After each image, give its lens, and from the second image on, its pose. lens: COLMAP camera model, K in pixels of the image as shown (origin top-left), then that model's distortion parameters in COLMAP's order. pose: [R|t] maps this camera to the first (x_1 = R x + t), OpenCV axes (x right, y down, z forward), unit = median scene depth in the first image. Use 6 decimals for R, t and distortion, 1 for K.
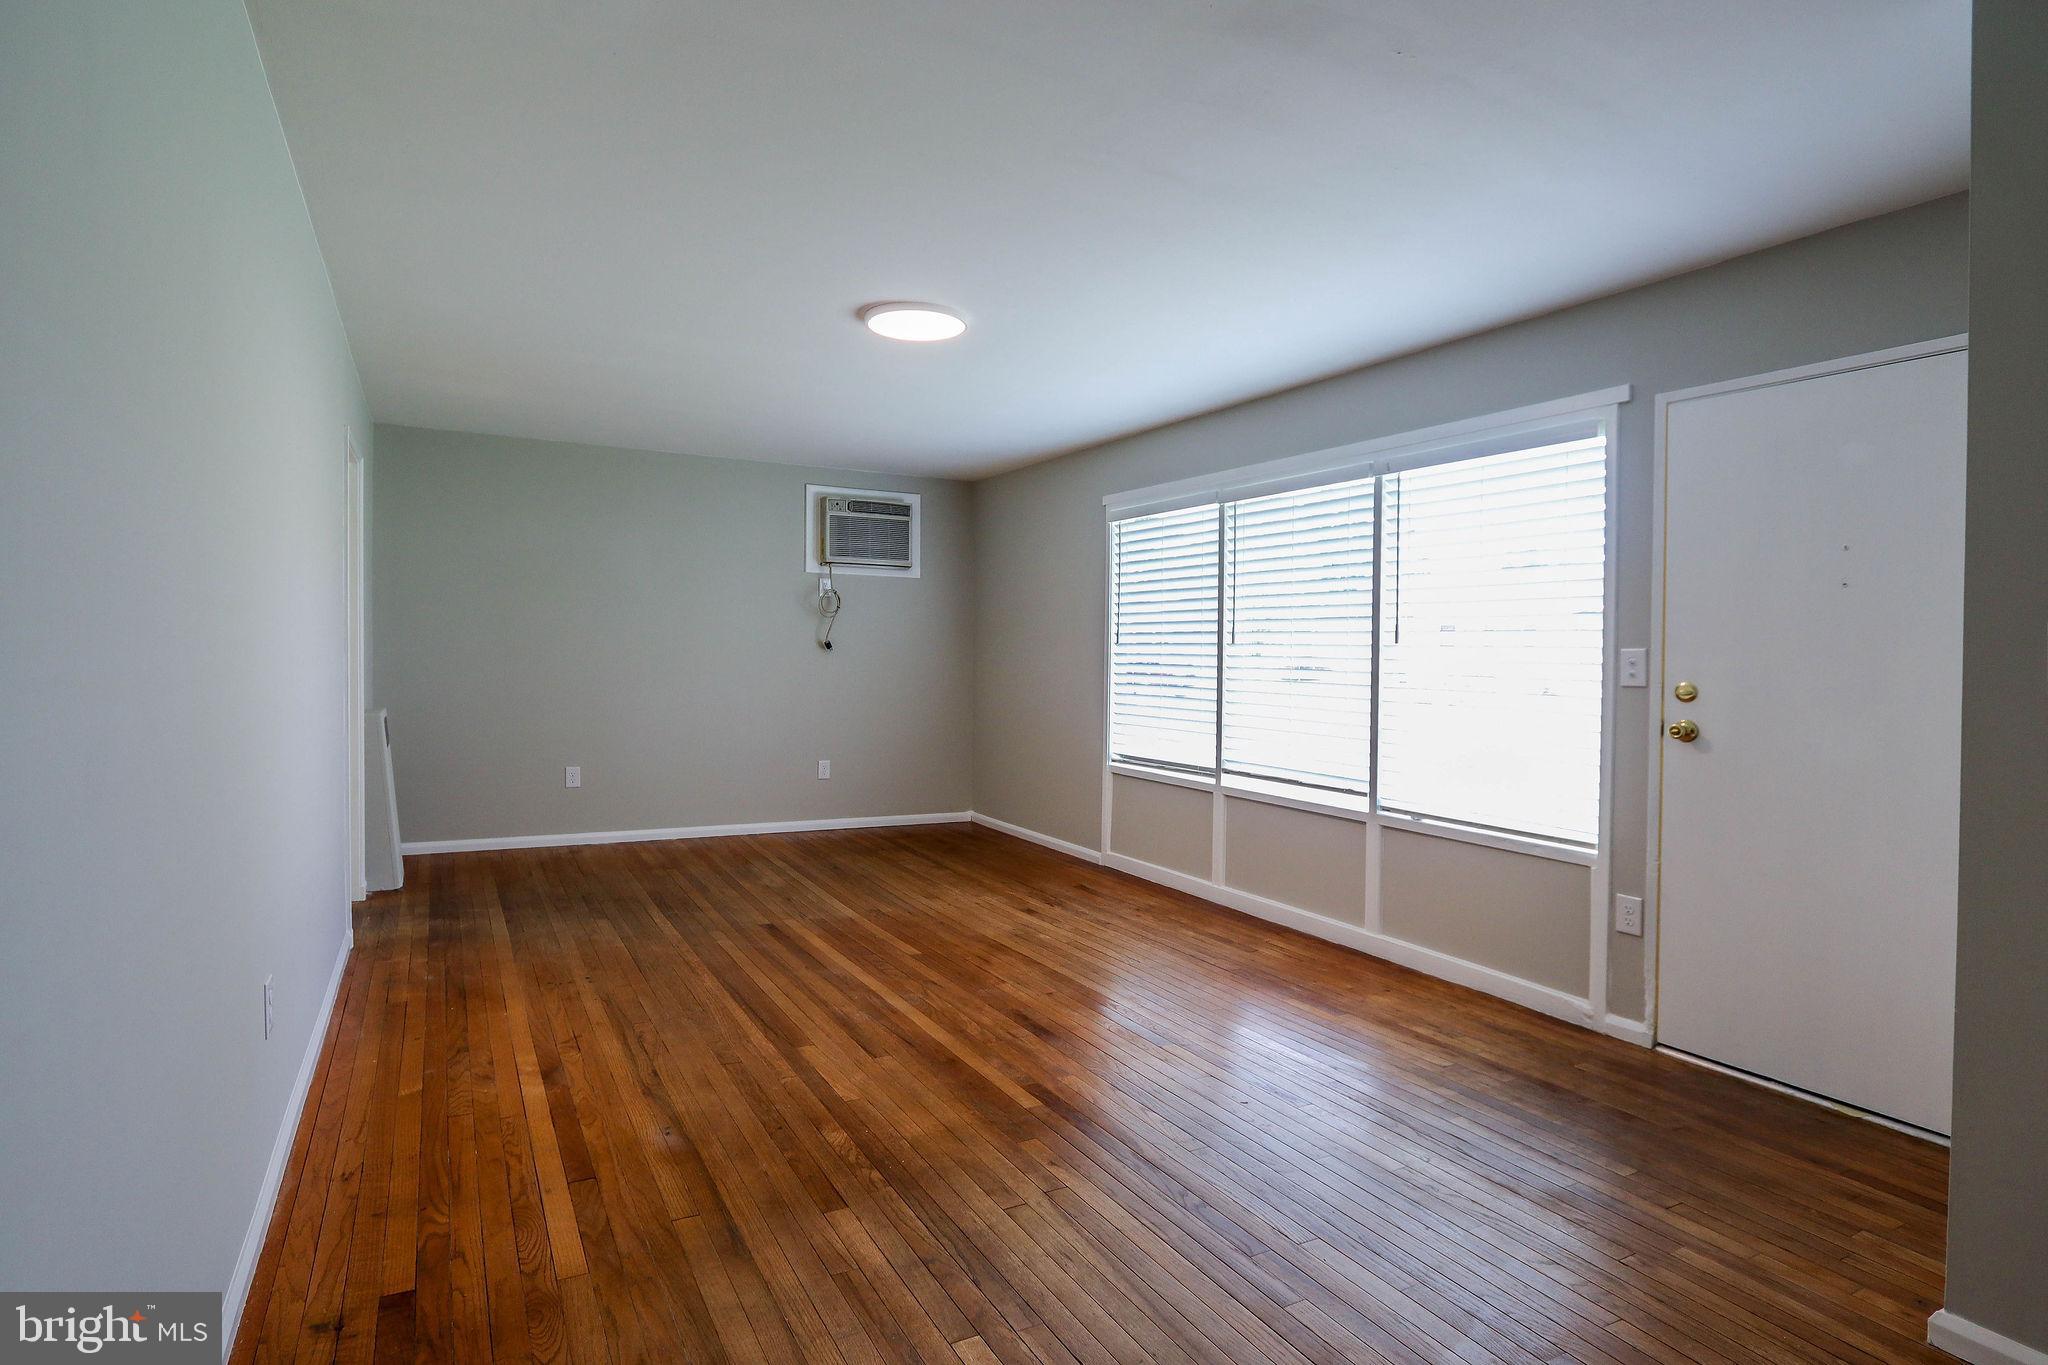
lens RADIAL K [[961.2, 0, 1022.1], [0, 961.2, 682.9], [0, 0, 1]] dist [-0.010712, 0.000656]
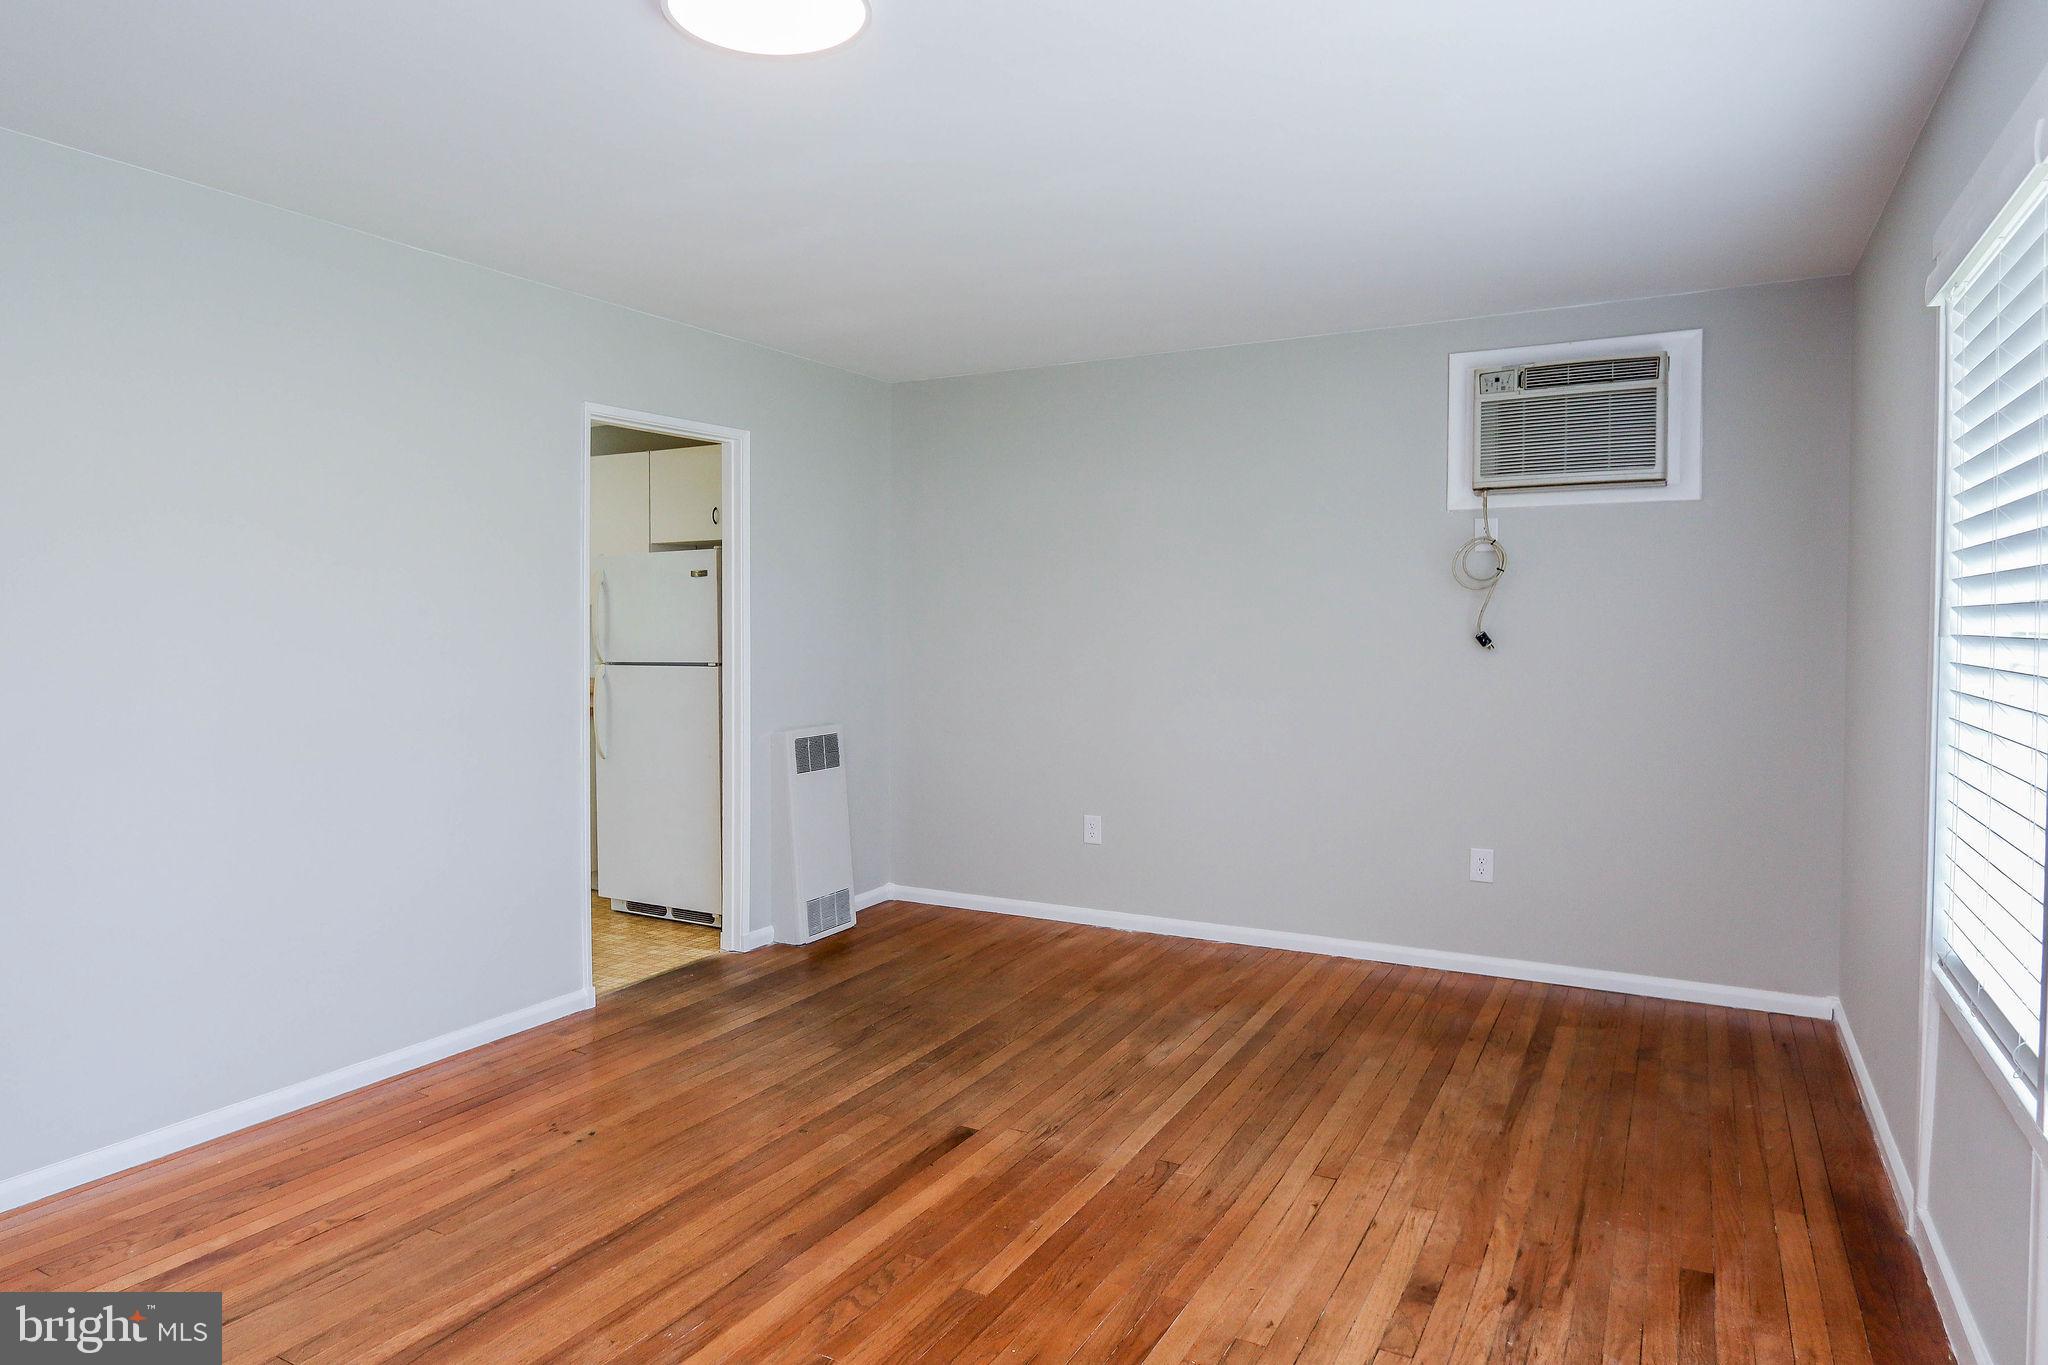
lens RADIAL K [[1265.1, 0, 1023.0], [0, 1265.1, 667.8], [0, 0, 1]] dist [-0.011028, 0.000323]
pose [[0.556818, 0.012829, -0.830536, 0.412220], [-0.015986, 0.999861, 0.004728, -0.037005], [0.830481, 0.010645, 0.556946, 0.627491]]
